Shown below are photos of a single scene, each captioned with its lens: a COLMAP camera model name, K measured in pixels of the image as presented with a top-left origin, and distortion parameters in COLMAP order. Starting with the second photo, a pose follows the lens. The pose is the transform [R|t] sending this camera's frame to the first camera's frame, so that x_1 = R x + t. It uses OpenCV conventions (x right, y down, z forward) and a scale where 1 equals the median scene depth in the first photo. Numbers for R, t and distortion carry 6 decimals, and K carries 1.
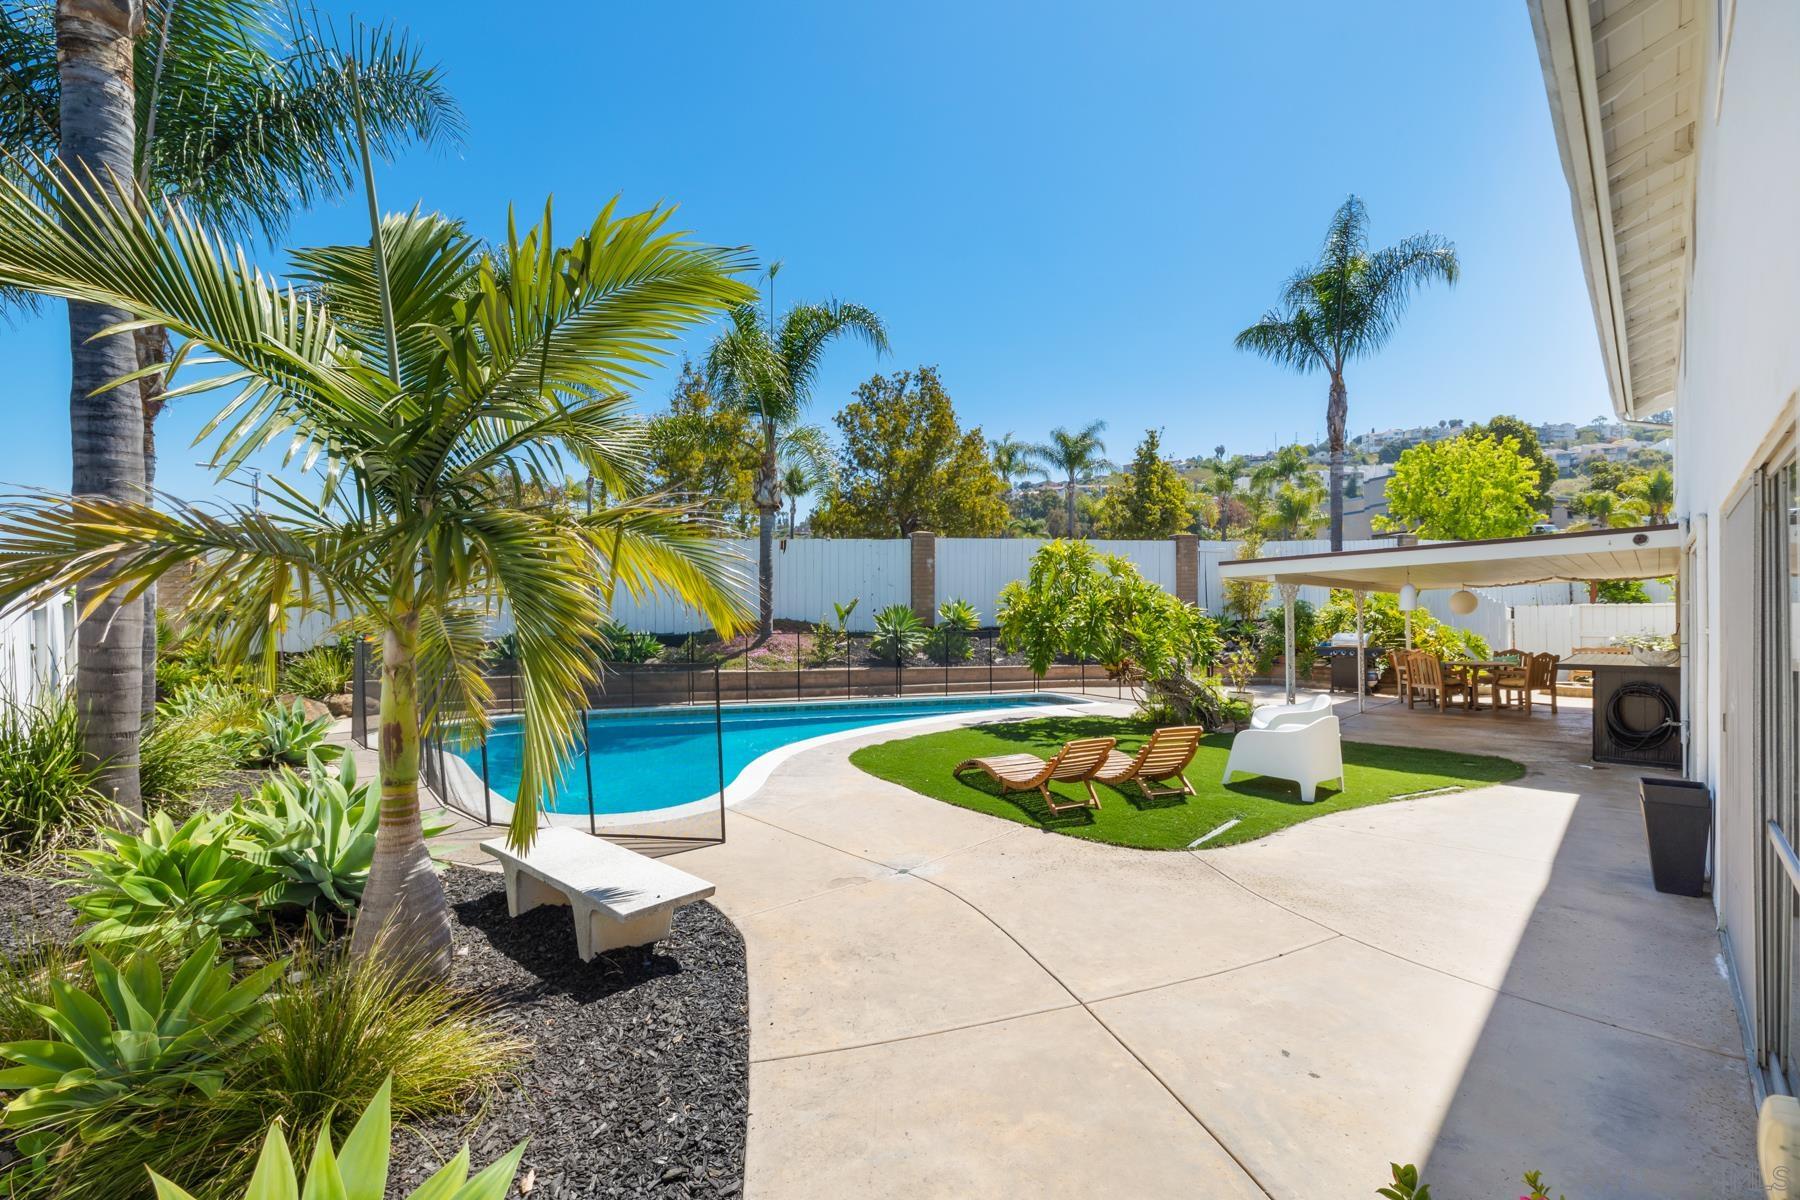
lens RADIAL K [[752.1, 0, 891.2], [0, 752.1, 607.2], [0, 0, 1]] dist [-0.006196, 0.001982]
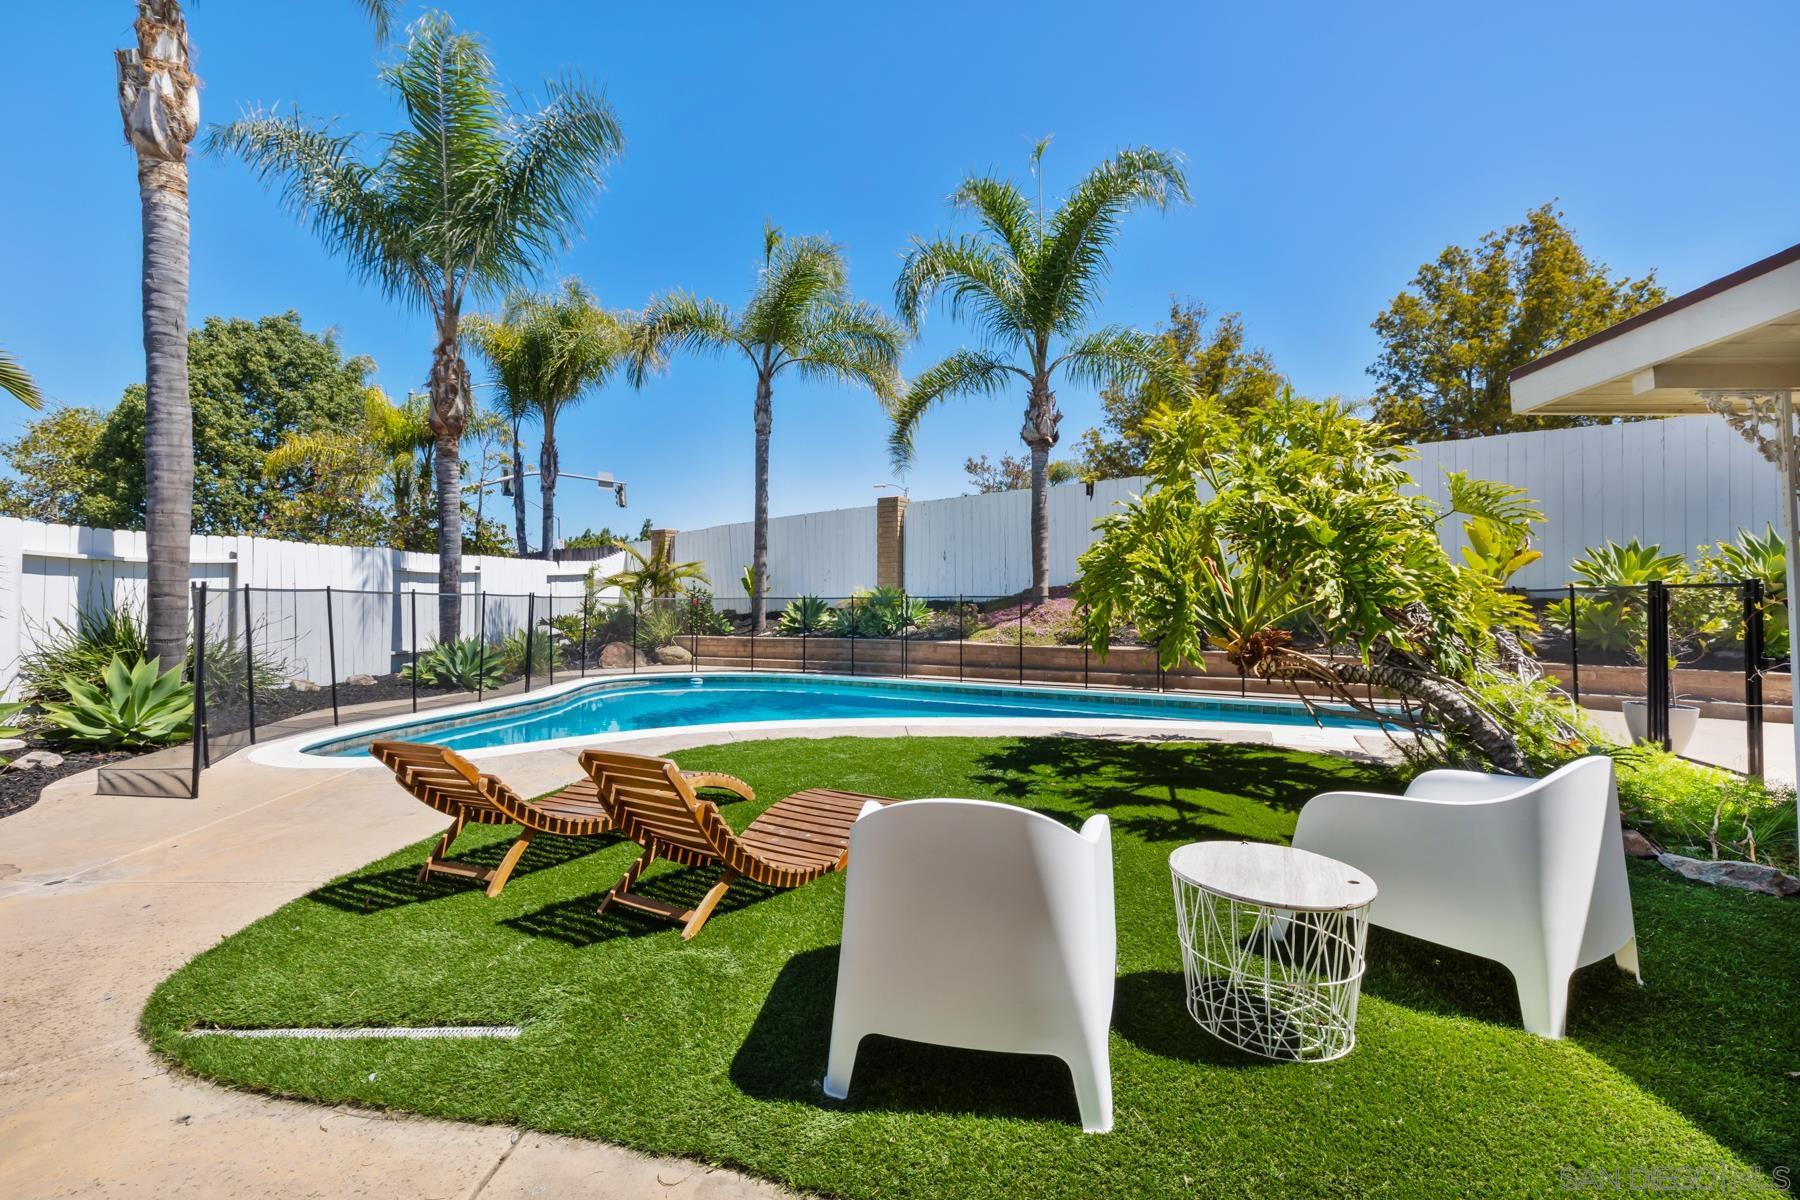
lens RADIAL K [[752.1, 0, 883.0], [0, 752.1, 590.0], [0, 0, 1]] dist [-0.006196, 0.001982]
pose [[0.679637, -0.011375, -0.733461, 0.320039], [0.007021, 0.999935, -0.009001, 0.031270], [0.733515, 0.000968, 0.679672, 0.344107]]
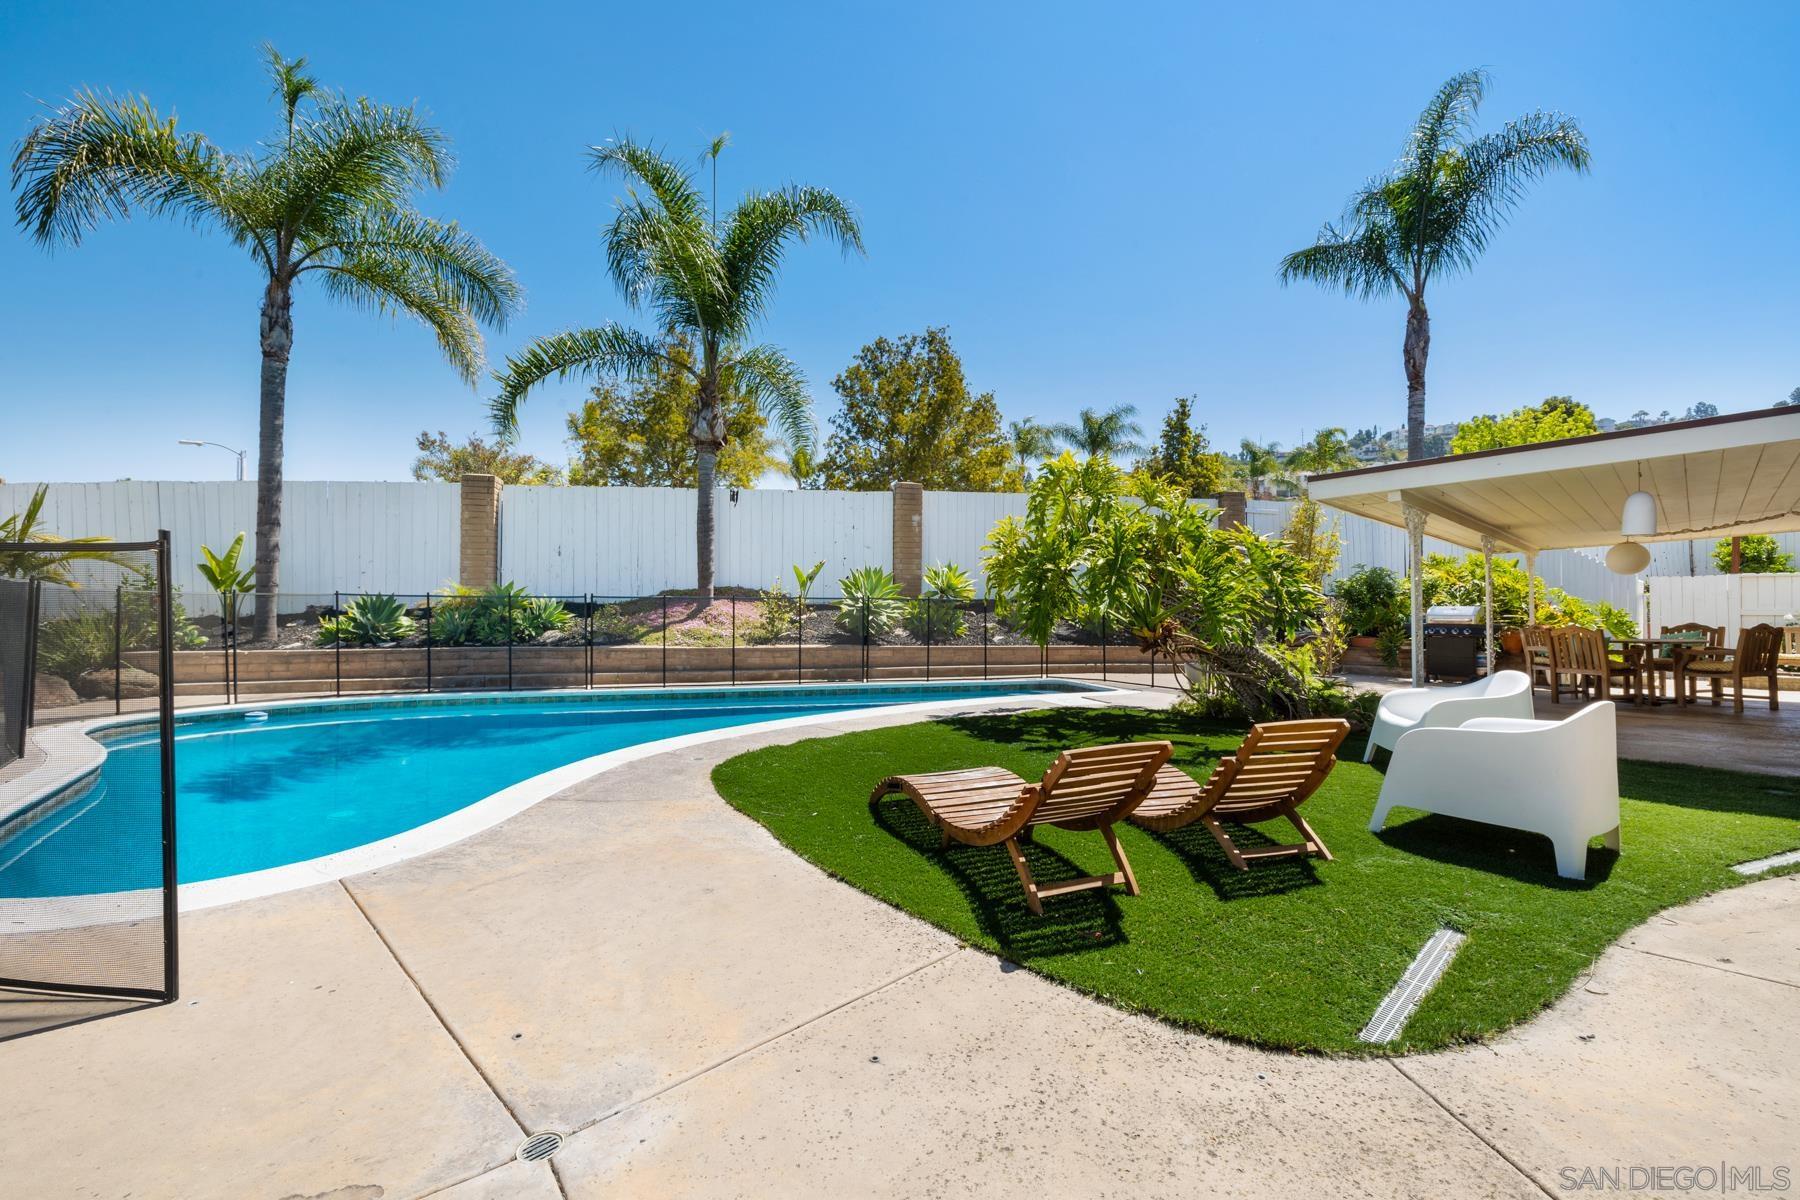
lens RADIAL K [[752.1, 0, 899.1], [0, 752.1, 598.1], [0, 0, 1]] dist [-0.006196, 0.001982]
pose [[0.999799, 0.006649, -0.018920, 0.056869], [-0.006790, 0.999950, -0.007378, 0.036797], [0.018870, 0.007505, 0.999794, 0.217627]]
